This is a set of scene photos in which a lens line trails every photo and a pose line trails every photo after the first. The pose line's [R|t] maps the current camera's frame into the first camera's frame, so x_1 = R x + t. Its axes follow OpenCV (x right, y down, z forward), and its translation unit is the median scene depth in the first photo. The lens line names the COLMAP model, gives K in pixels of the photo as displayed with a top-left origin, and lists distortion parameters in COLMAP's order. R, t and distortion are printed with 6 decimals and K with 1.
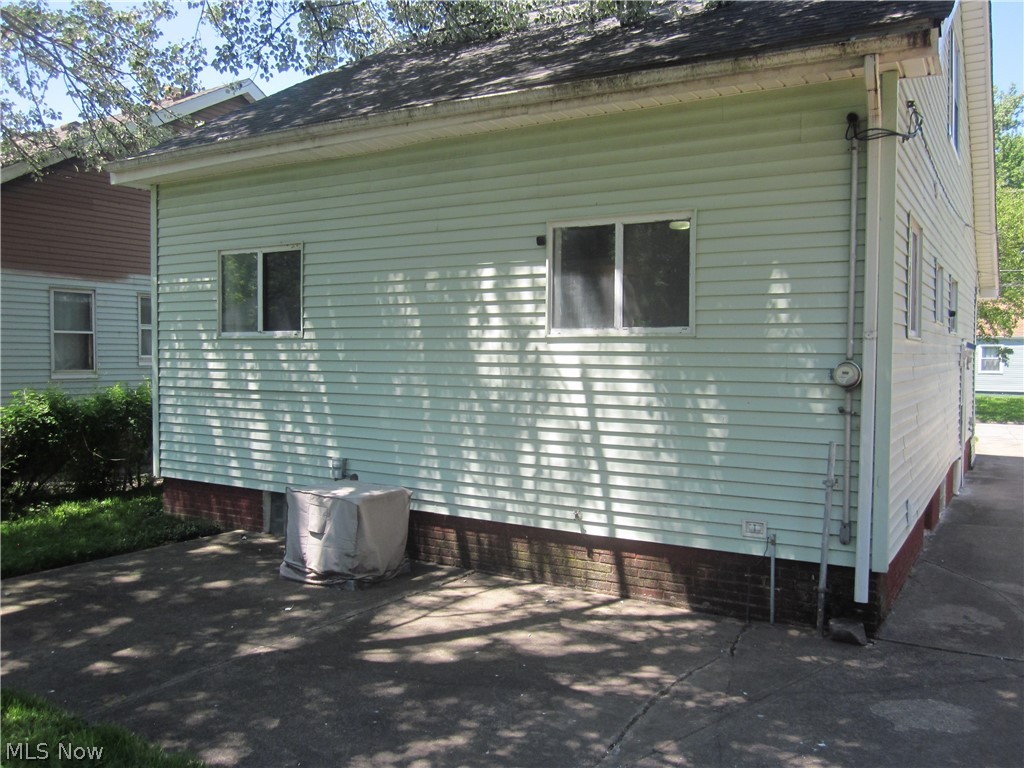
lens RADIAL K [[852.0, 0, 512.0], [0, 852.0, 384.0], [0, 0, 1]] dist [-0.047270, 0.017491]
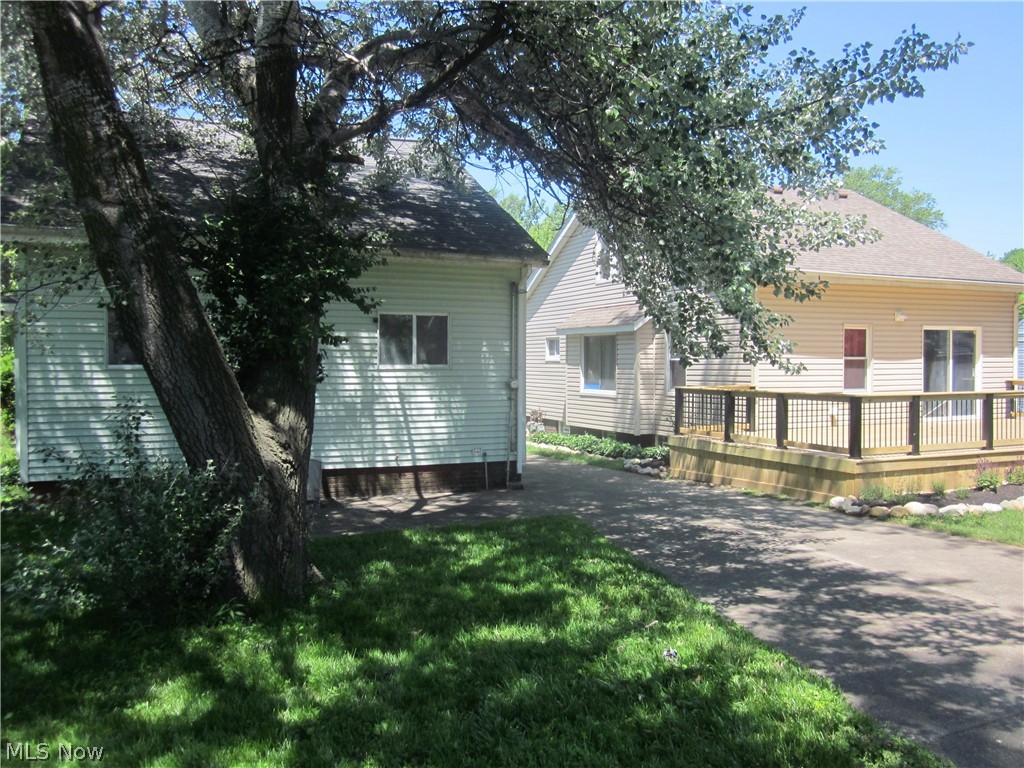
lens RADIAL K [[852.0, 0, 512.0], [0, 852.0, 384.0], [0, 0, 1]] dist [-0.047270, 0.017491]
pose [[0.574302, -0.022579, 0.818332, -1.418005], [0.034331, 0.999404, 0.003482, -0.017355], [-0.817923, 0.026094, 0.574736, -0.387895]]
